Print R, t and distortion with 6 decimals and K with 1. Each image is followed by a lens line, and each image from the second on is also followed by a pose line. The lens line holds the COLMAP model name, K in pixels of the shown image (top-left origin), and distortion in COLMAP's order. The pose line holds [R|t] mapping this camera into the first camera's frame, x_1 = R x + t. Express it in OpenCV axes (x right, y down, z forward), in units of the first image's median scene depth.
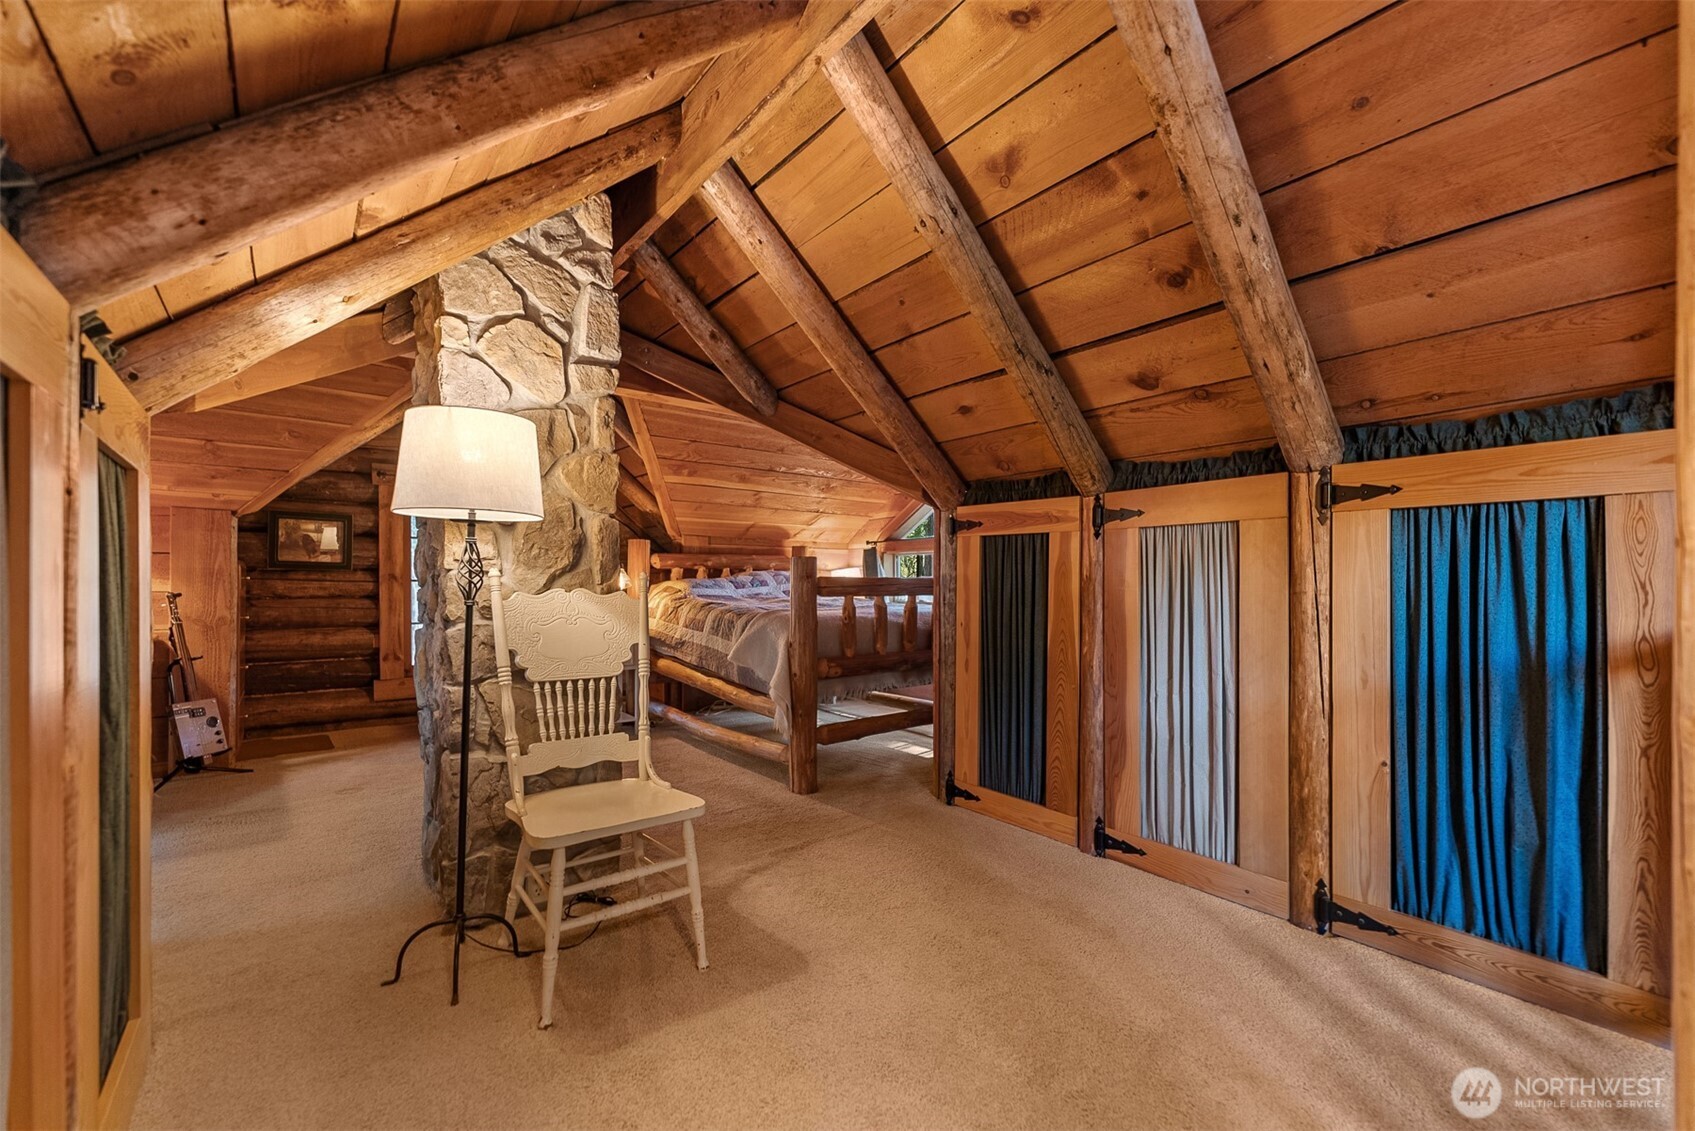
lens RADIAL K [[686.8, 0, 852.5], [0, 686.8, 579.8], [0, 0, 1]] dist [-0.001786, 0.000151]
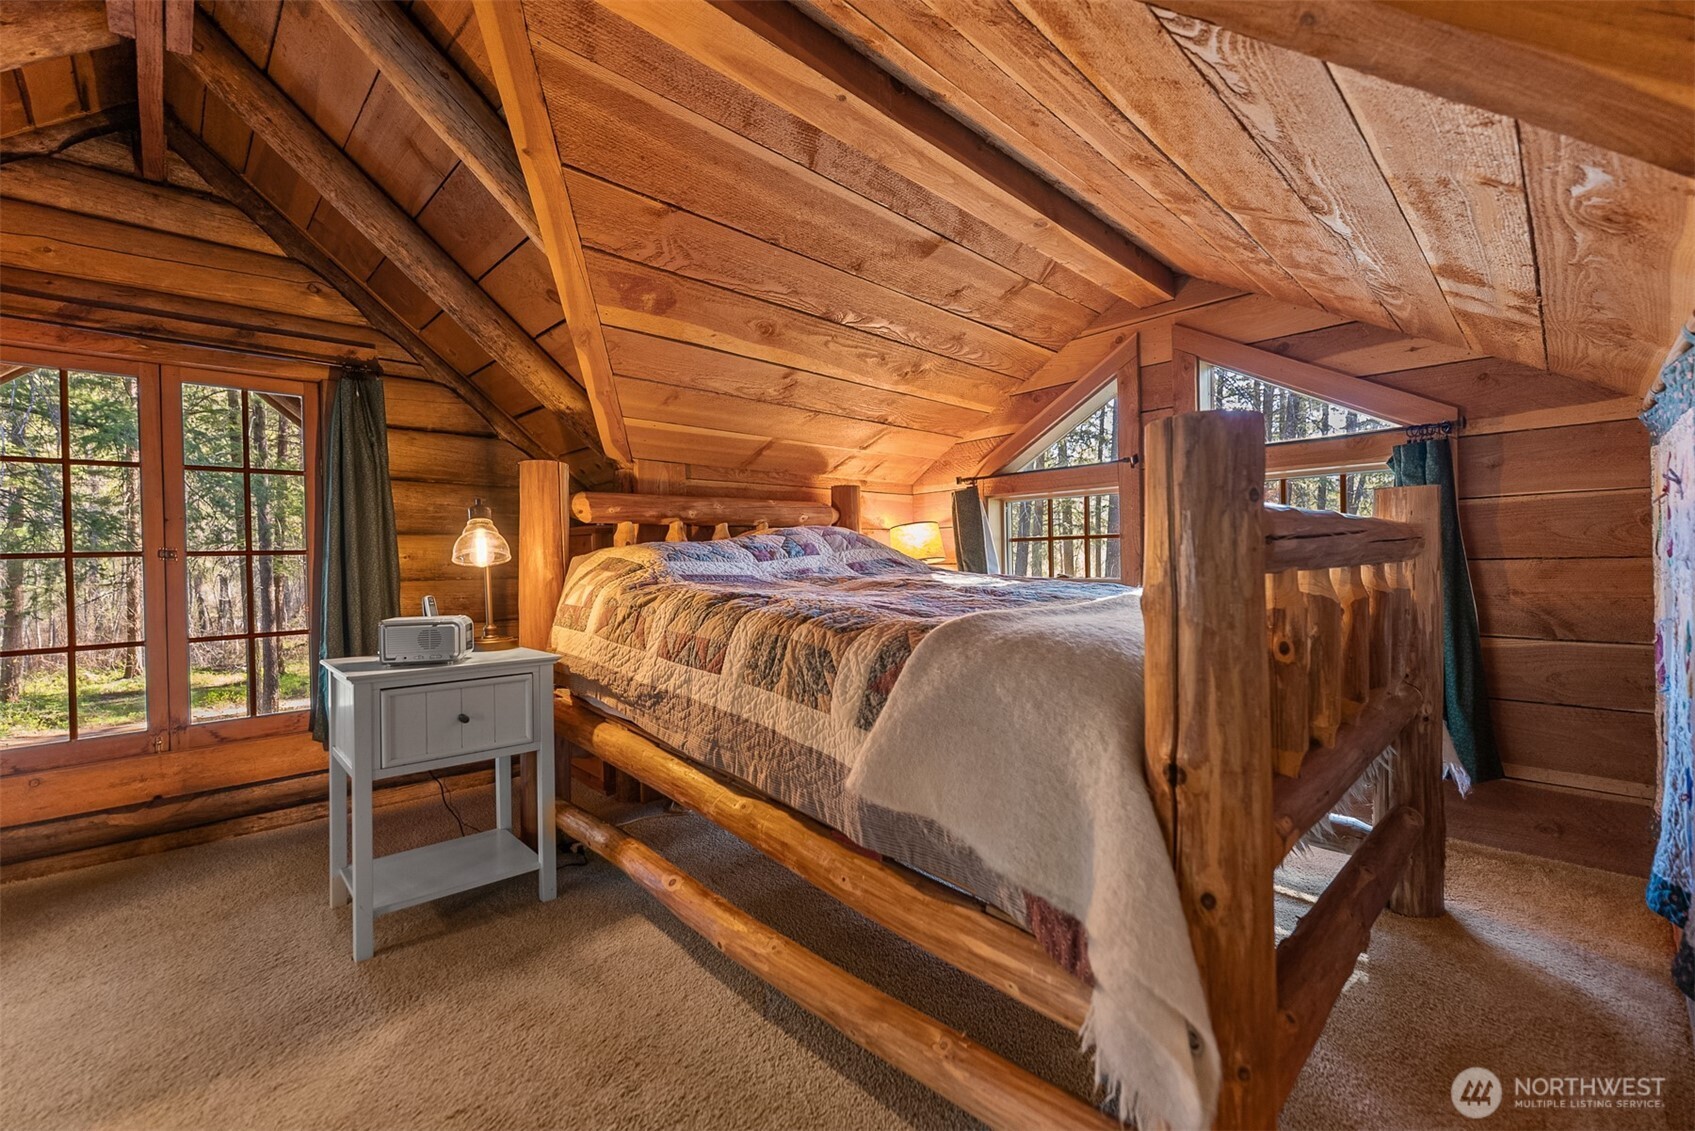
lens RADIAL K [[686.8, 0, 894.8], [0, 686.8, 558.5], [0, 0, 1]] dist [-0.001786, 0.000151]
pose [[0.988137, -0.017865, 0.152533, -0.147454], [0.016697, 0.999821, 0.008934, 0.008704], [-0.152666, -0.006281, 0.988258, 0.503171]]
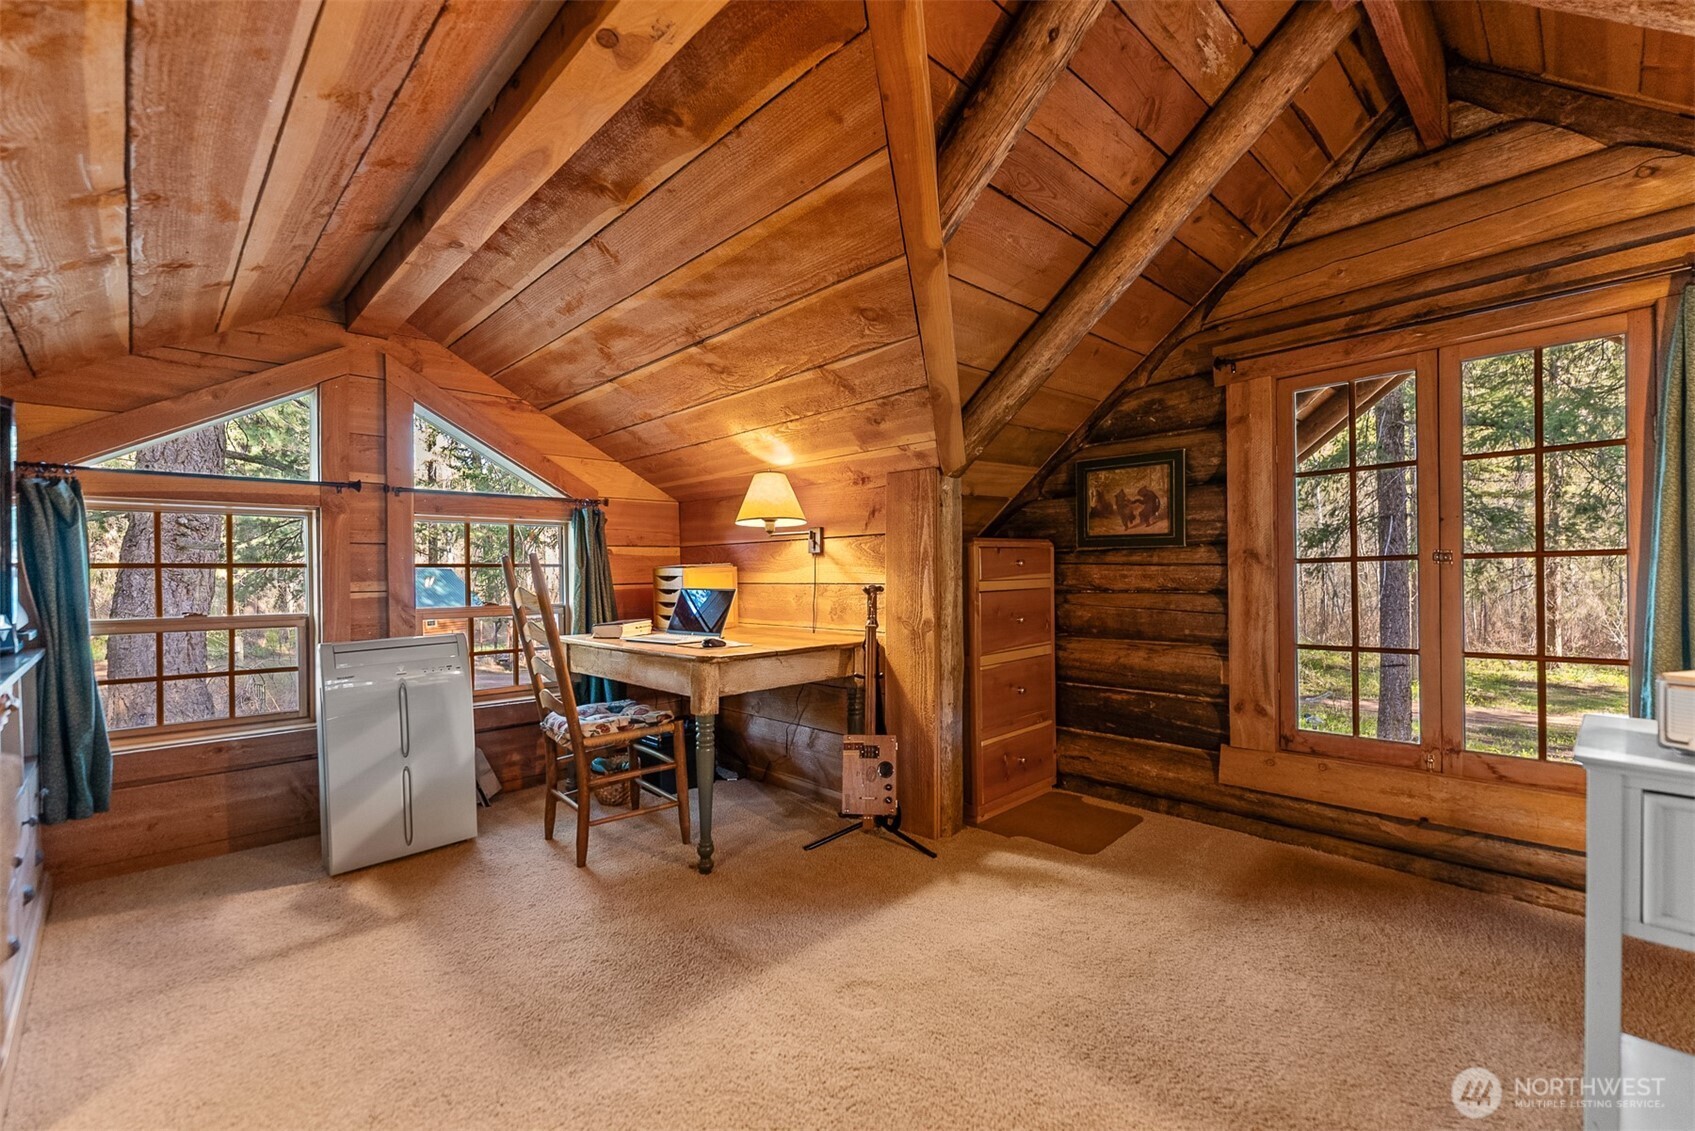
lens RADIAL K [[686.8, 0, 853.4], [0, 686.8, 576.7], [0, 0, 1]] dist [-0.001786, 0.000151]
pose [[0.060556, 0.009378, -0.998121, -0.167362], [0.021662, 0.999708, 0.010707, 0.000260], [0.997930, -0.022270, 0.060336, 0.674026]]
